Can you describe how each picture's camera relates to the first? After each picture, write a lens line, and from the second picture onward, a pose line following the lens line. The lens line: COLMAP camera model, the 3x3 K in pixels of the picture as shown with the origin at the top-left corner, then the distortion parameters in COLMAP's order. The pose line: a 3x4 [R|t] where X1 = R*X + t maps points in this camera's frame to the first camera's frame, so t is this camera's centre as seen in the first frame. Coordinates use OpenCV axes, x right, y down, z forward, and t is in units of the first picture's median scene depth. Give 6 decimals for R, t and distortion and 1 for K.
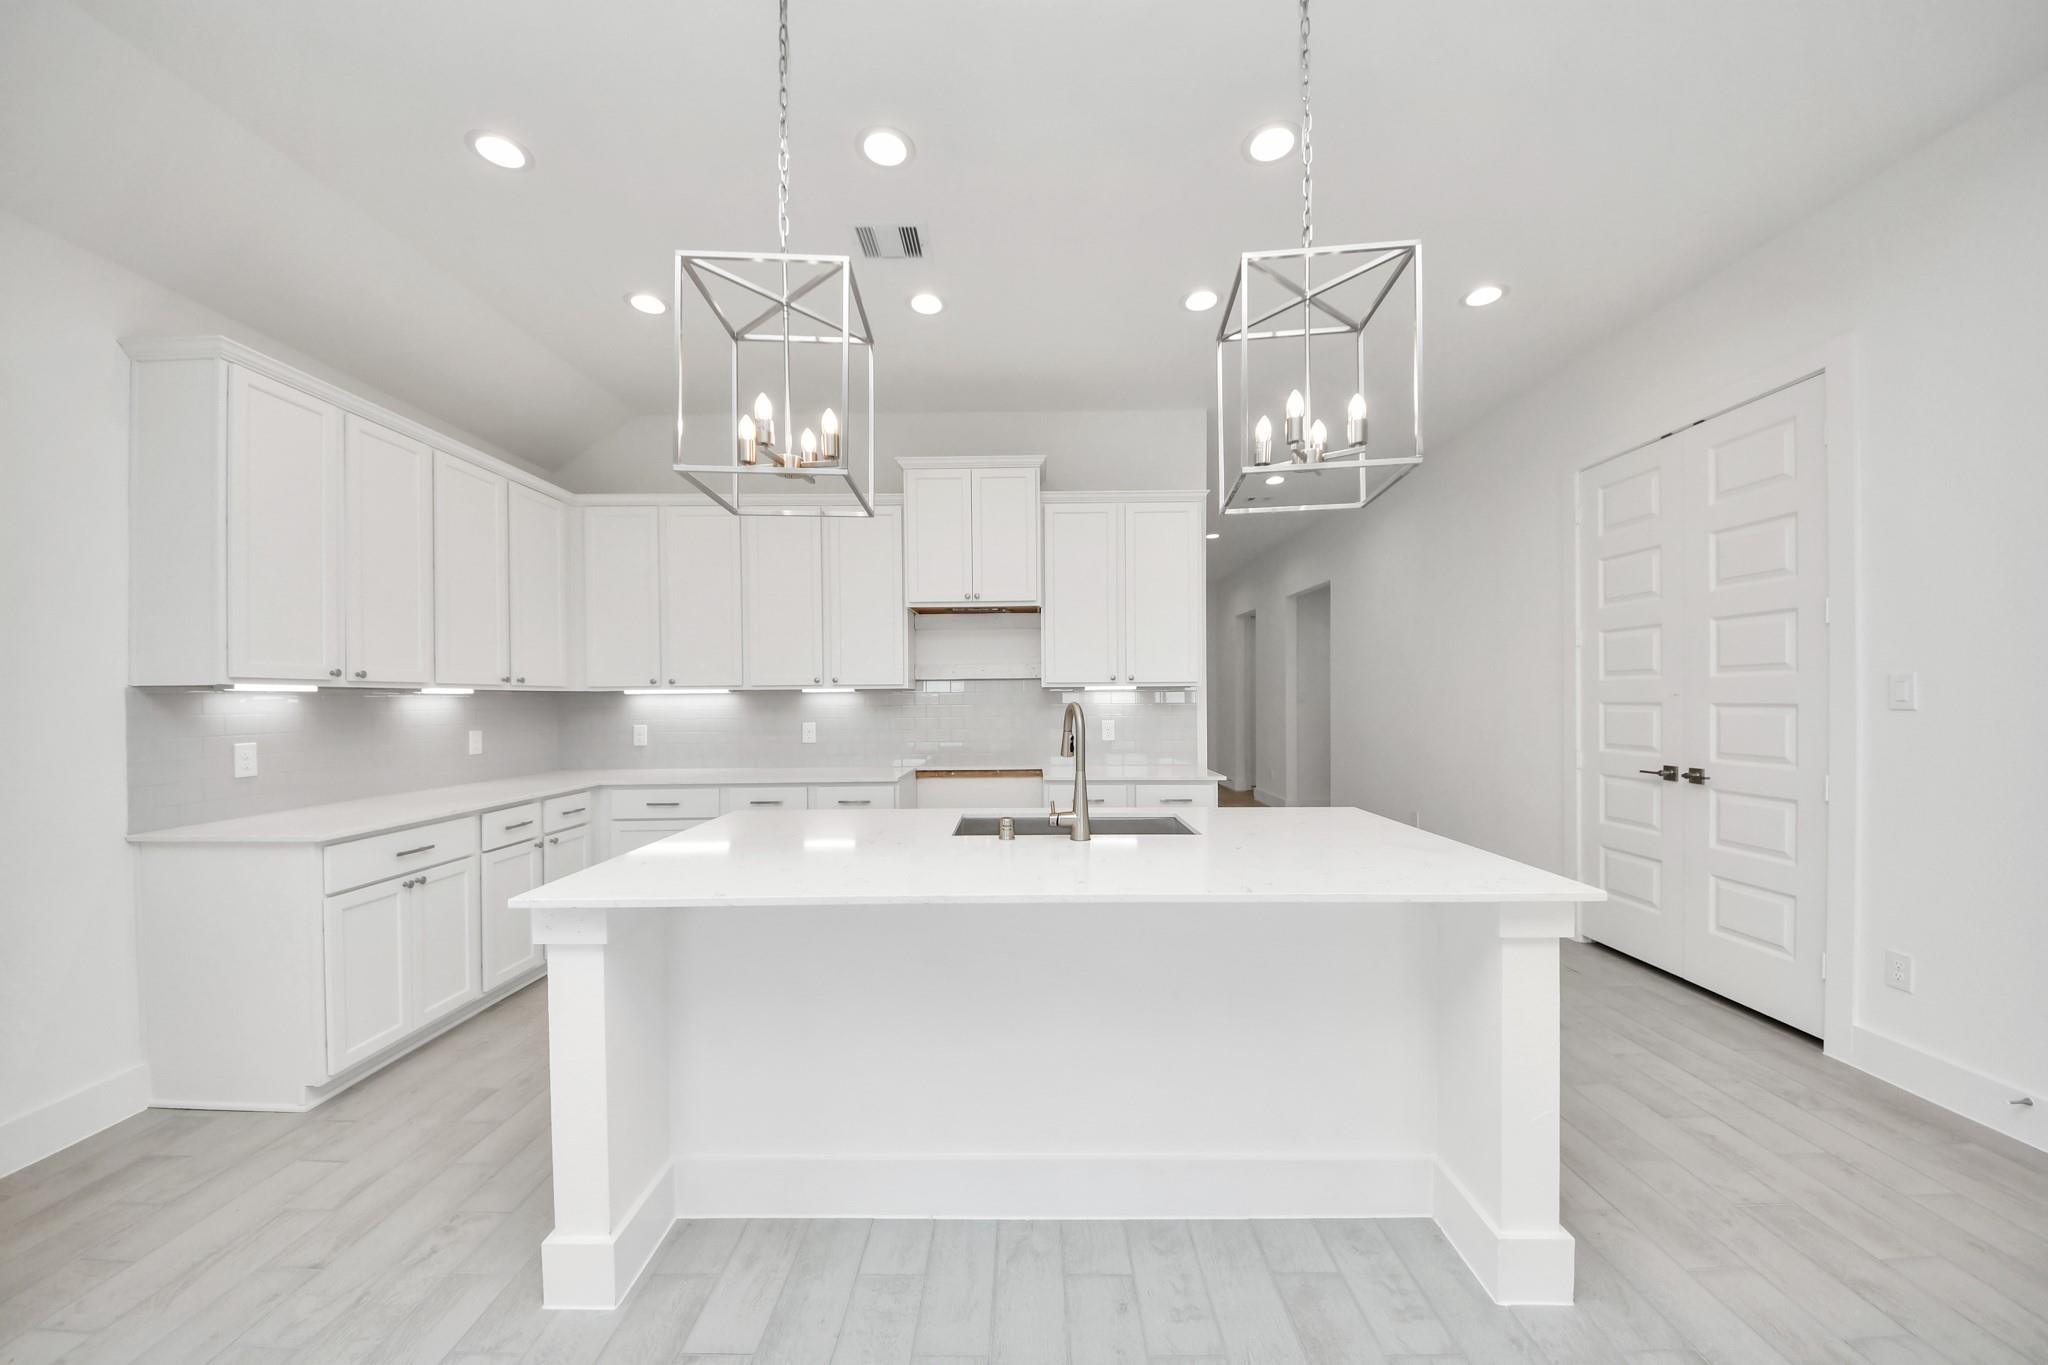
lens RADIAL K [[718.2, 0, 1024.2], [0, 718.2, 698.3], [0, 0, 1]] dist [0.023392, -0.016322]
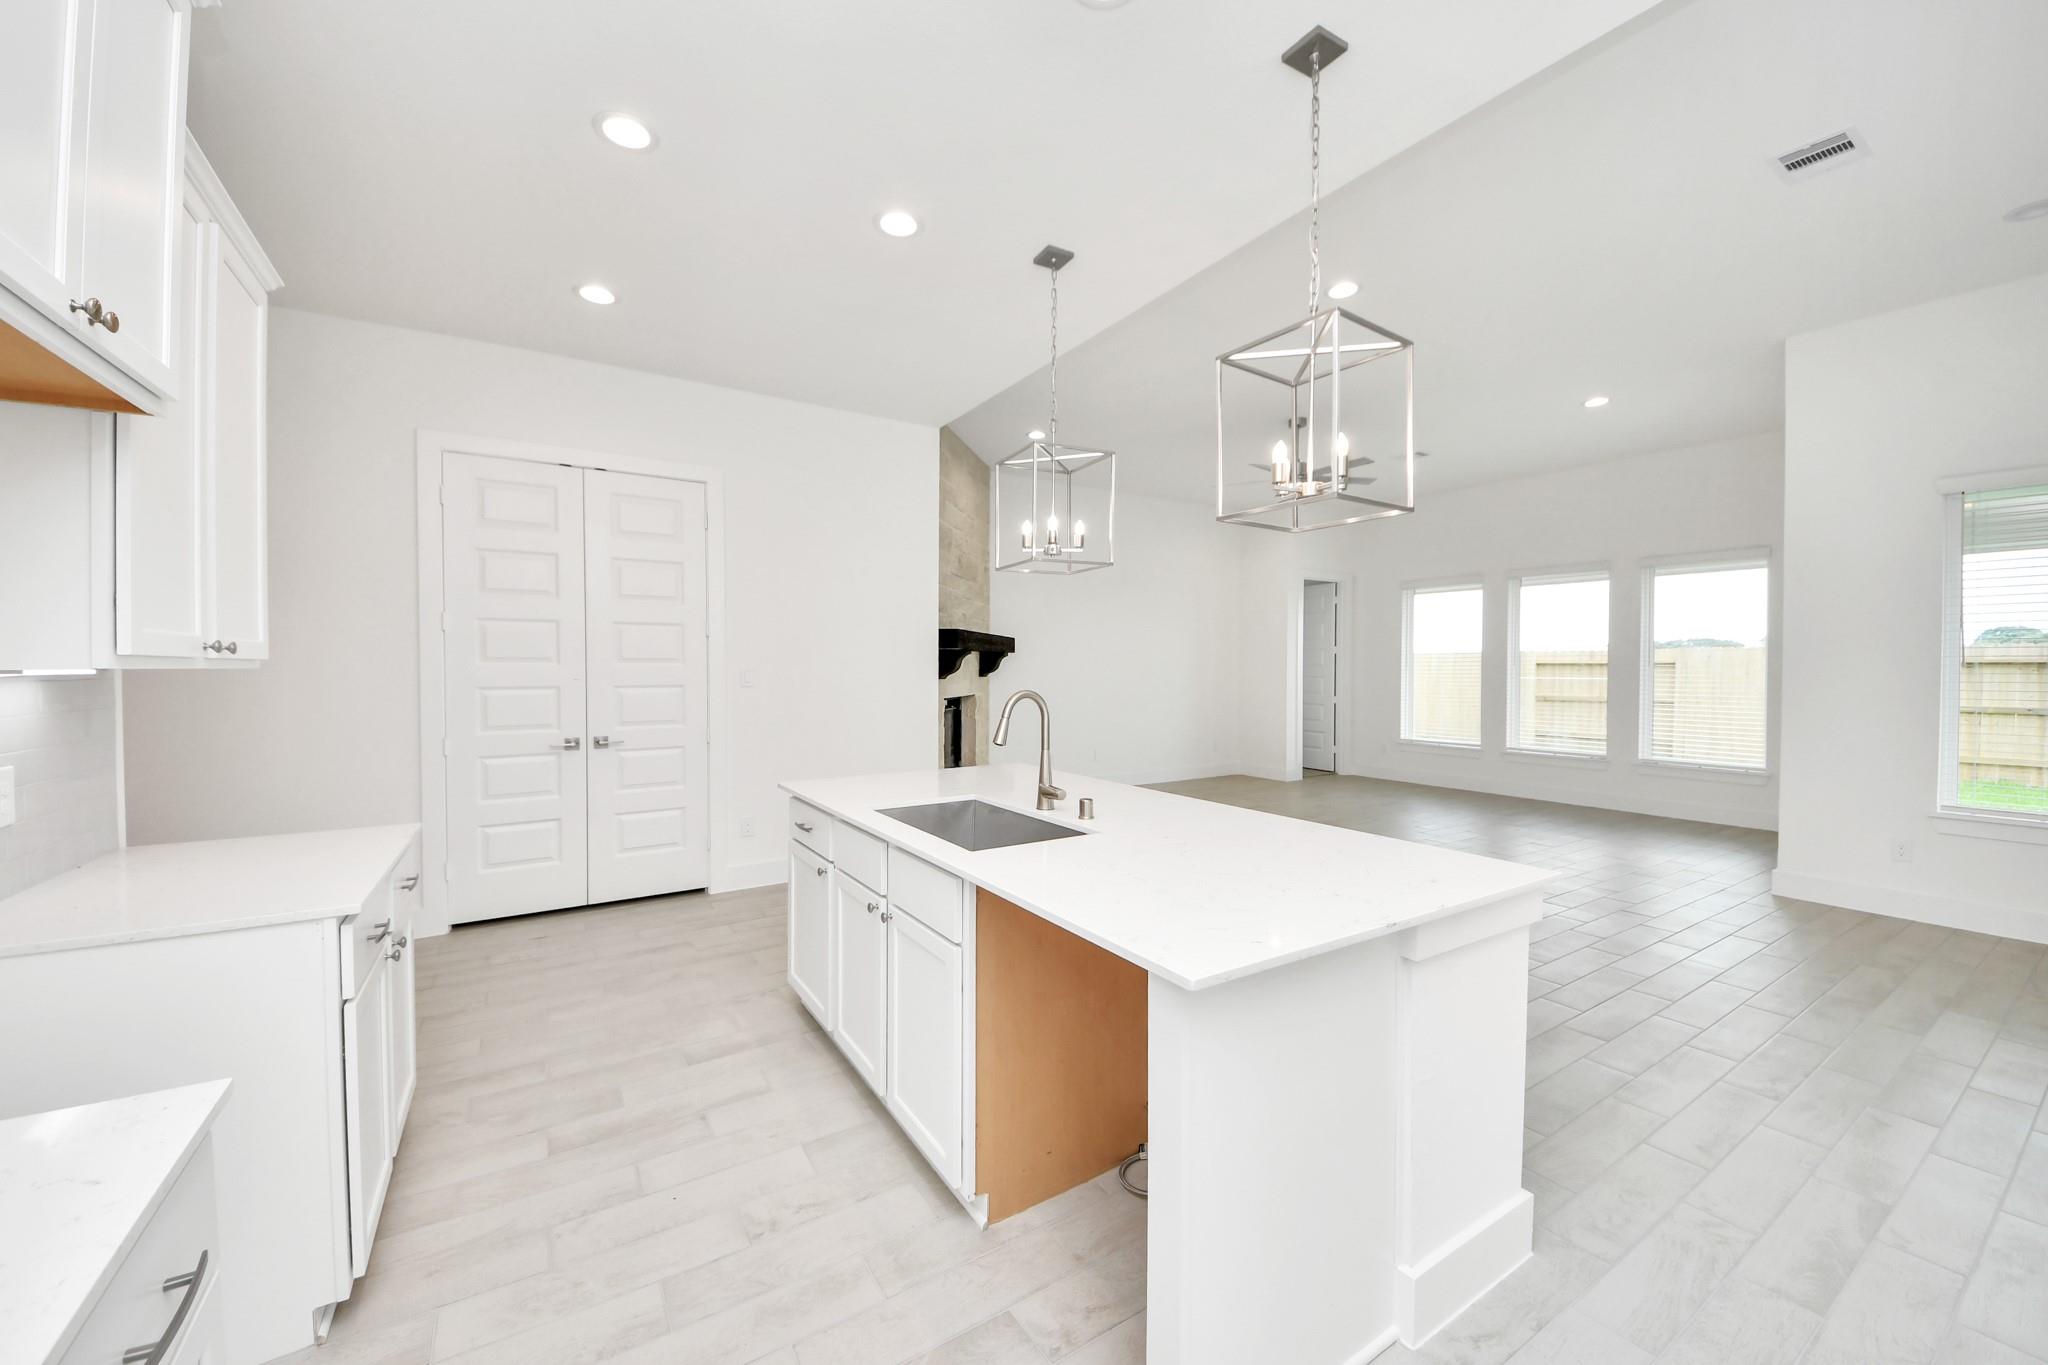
lens RADIAL K [[753.7, 0, 1024.0], [0, 753.7, 682.5], [0, 0, 1]] dist [0.001514, 0.000173]
pose [[-0.542140, -0.009929, 0.840229, -0.514841], [0.005032, 0.999874, 0.015062, -0.013951], [-0.840273, 0.012393, -0.542022, 0.925225]]
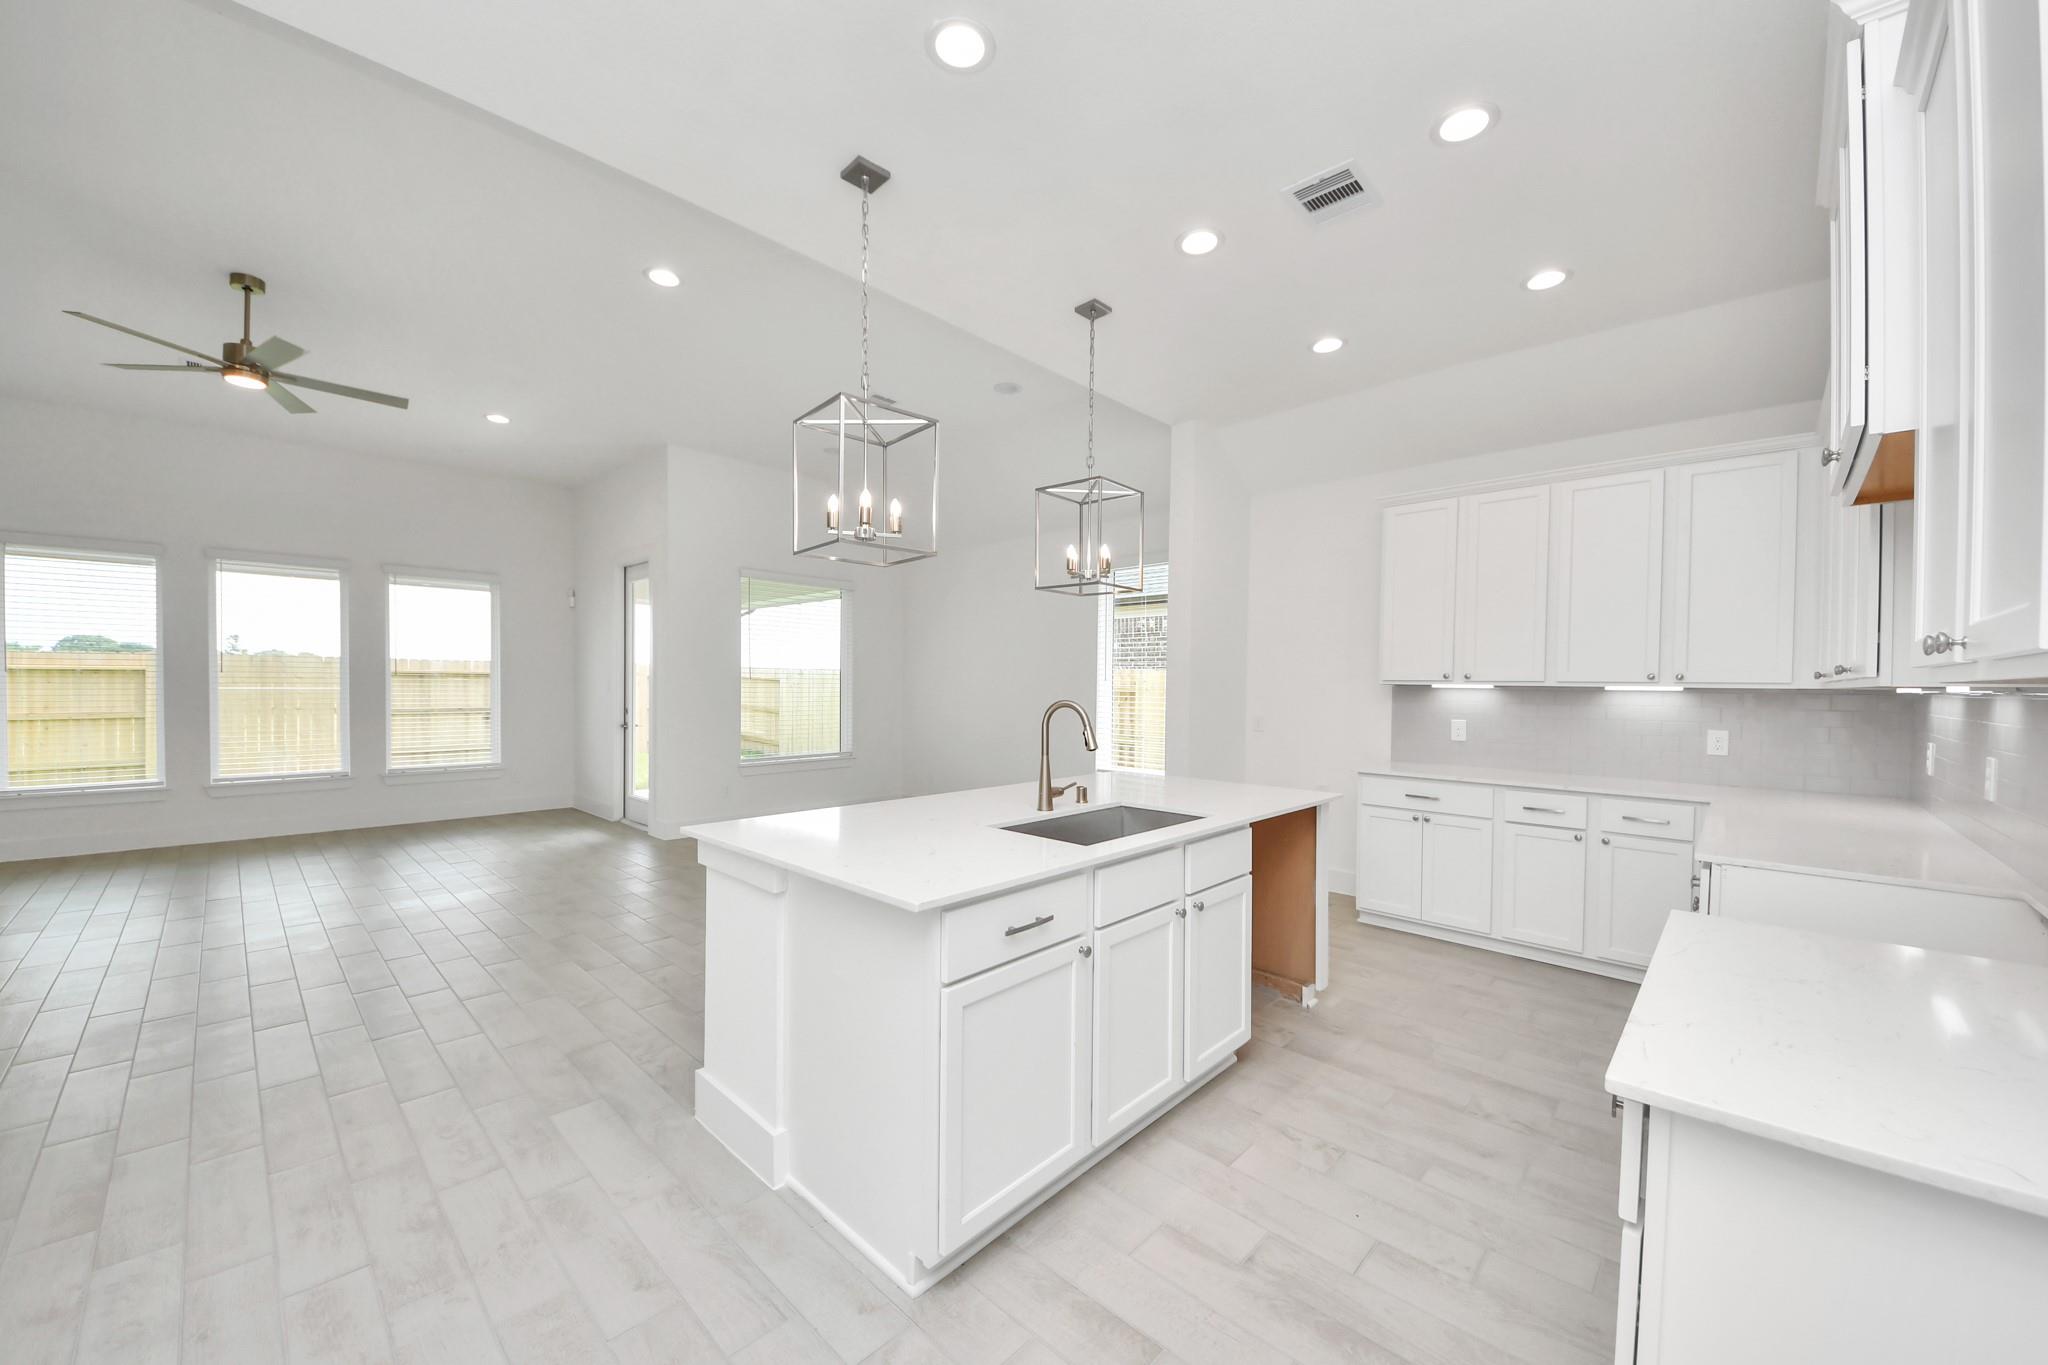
lens RADIAL K [[765.9, 0, 1019.5], [0, 765.9, 686.8], [0, 0, 1]] dist [0.018852, -0.000041]
pose [[-0.687940, 0.003382, -0.725760, 0.594893], [-0.005306, 0.999939, 0.009690, -0.016485], [0.725748, 0.010517, -0.687880, 1.043273]]
